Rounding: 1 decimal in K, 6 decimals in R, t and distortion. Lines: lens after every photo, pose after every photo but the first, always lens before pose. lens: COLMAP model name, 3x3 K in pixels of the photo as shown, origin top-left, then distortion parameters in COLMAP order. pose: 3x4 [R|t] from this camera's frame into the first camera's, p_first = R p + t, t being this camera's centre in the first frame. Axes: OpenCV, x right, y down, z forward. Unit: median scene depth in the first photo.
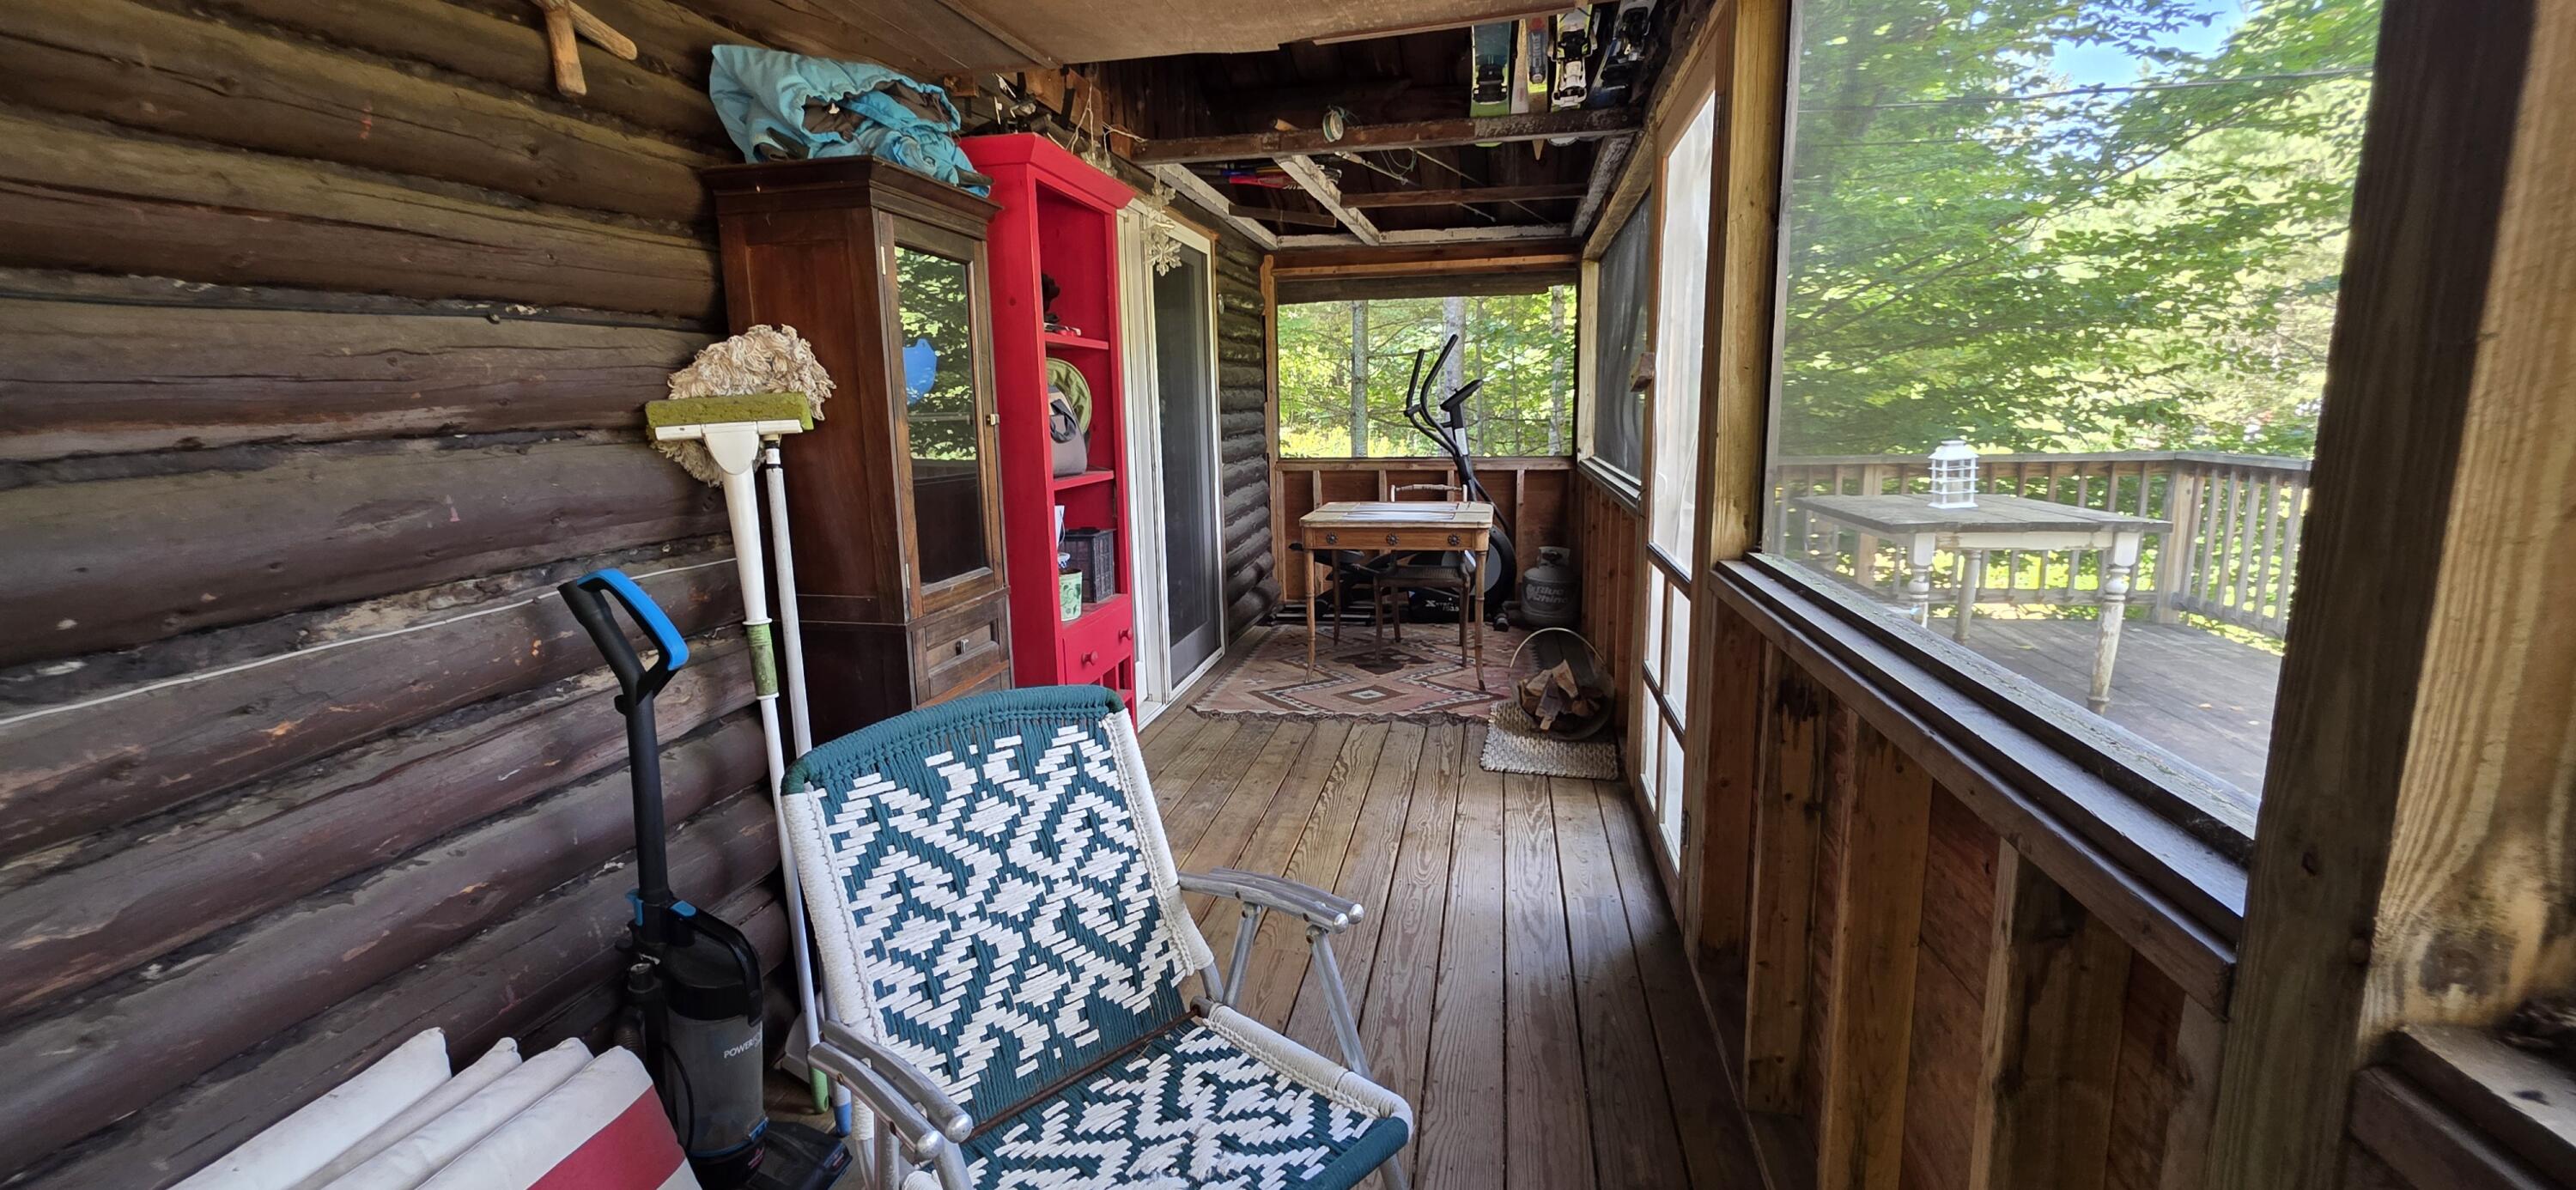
lens RADIAL K [[1037.4, 0, 1292.4], [0, 1037.4, 589.6], [0, 0, 1]] dist [-0.001345, 0.000472]
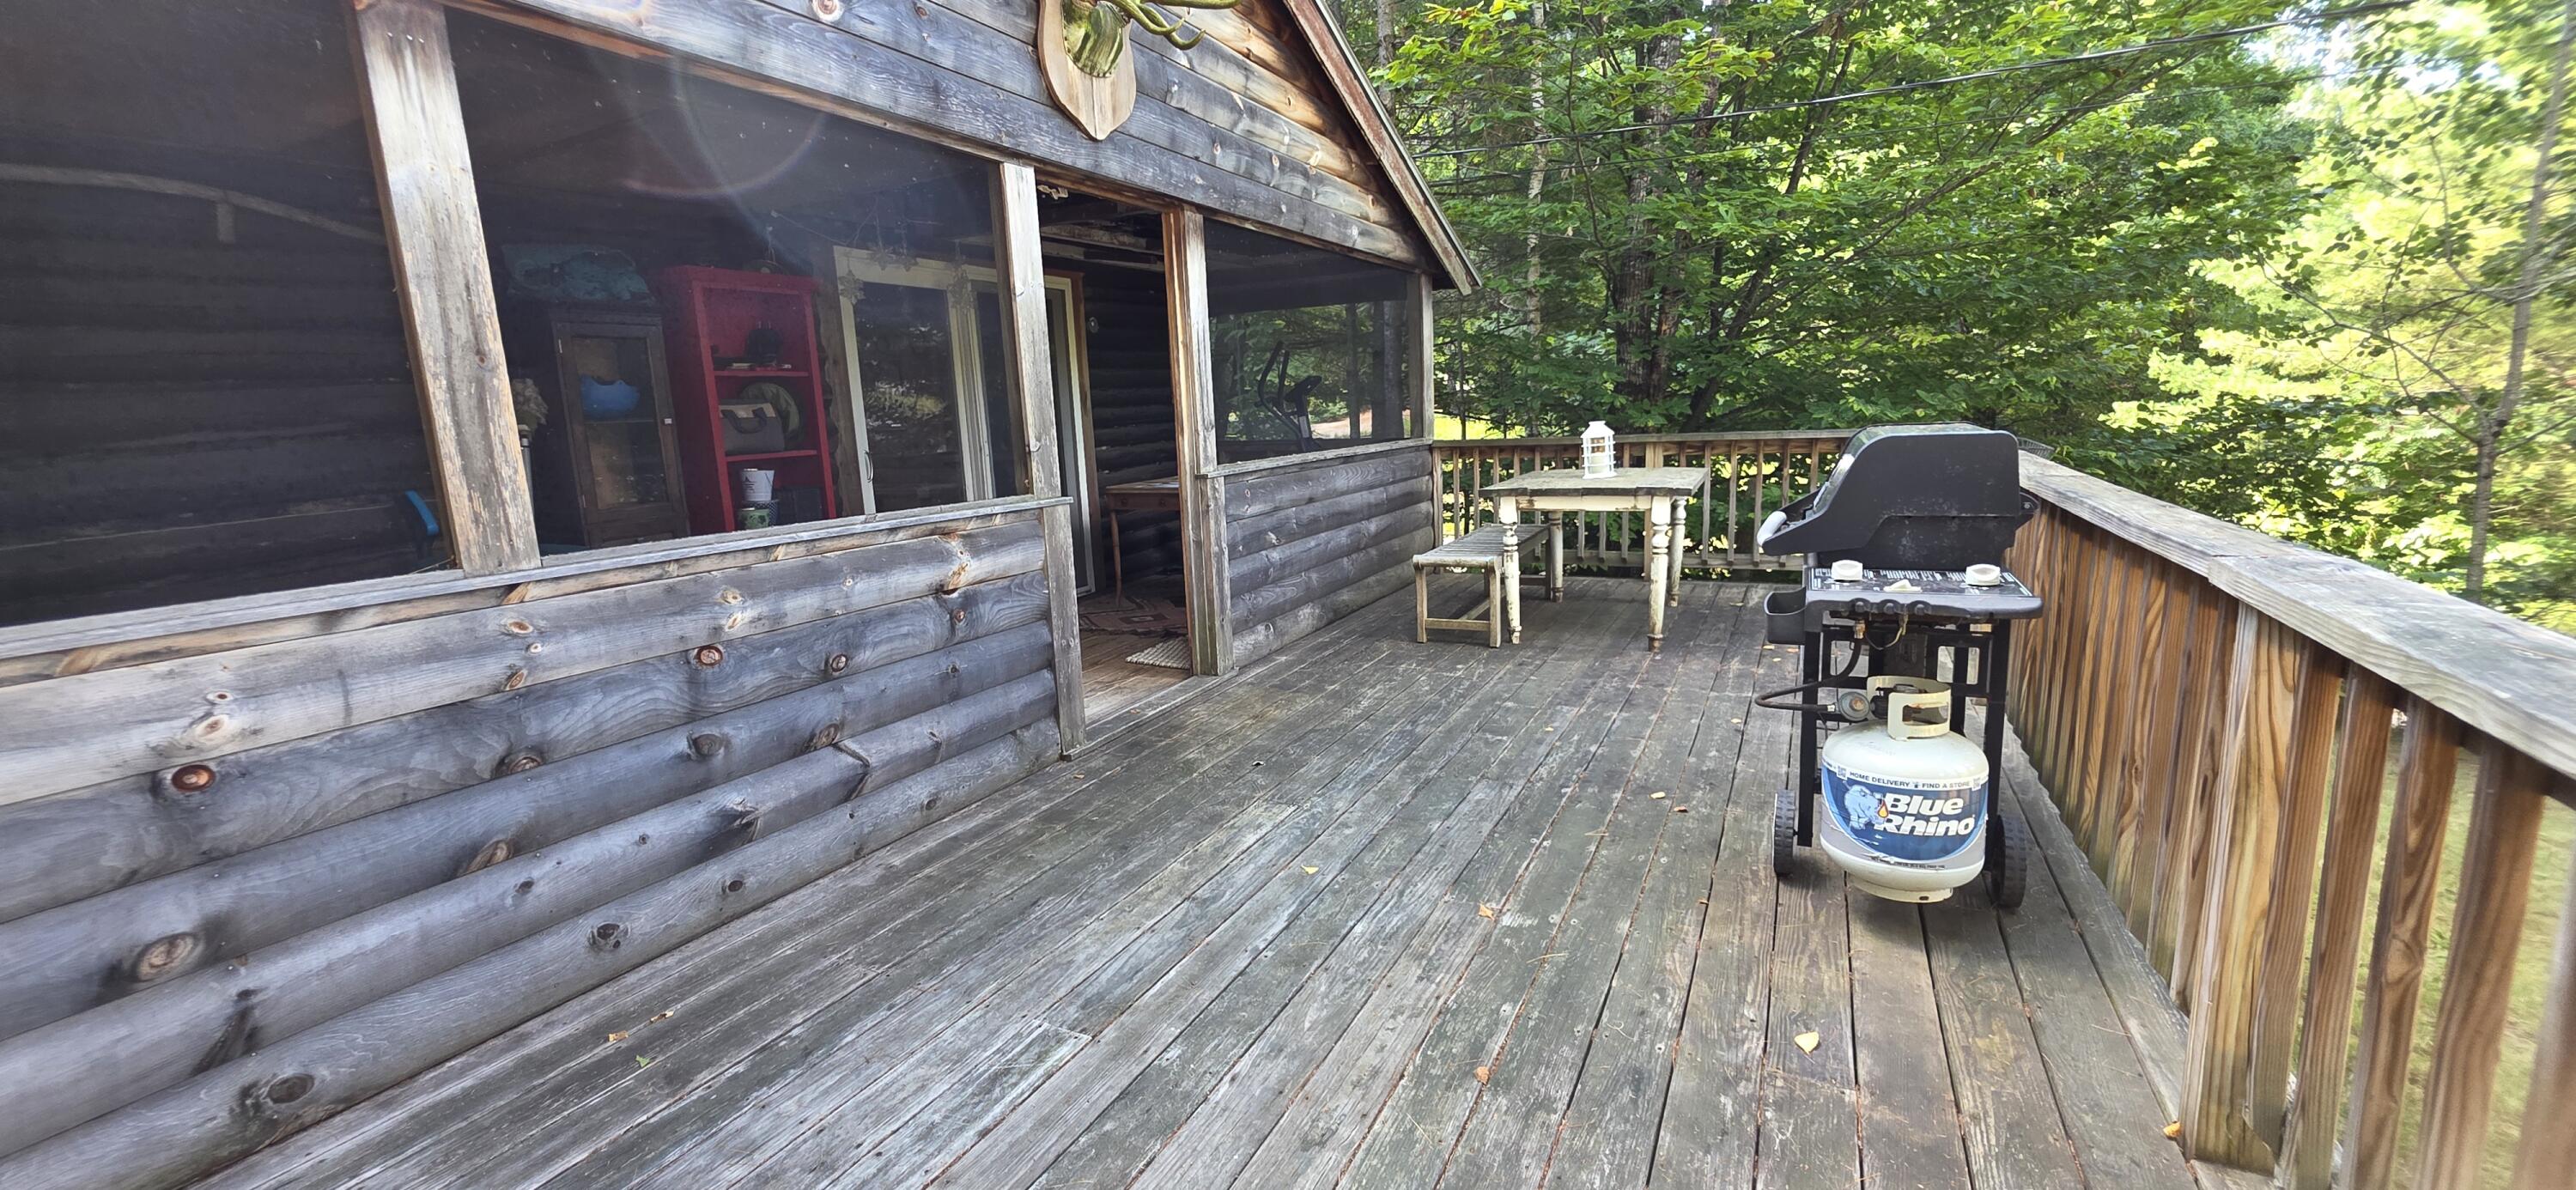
lens RADIAL K [[1037.4, 0, 1290.5], [0, 1037.4, 586.8], [0, 0, 1]] dist [-0.001345, 0.000472]
pose [[0.964282, 0.027105, -0.263486, 2.069458], [-0.024282, 0.999608, 0.013964, 0.128333], [0.263762, -0.007067, 0.964562, -0.799725]]
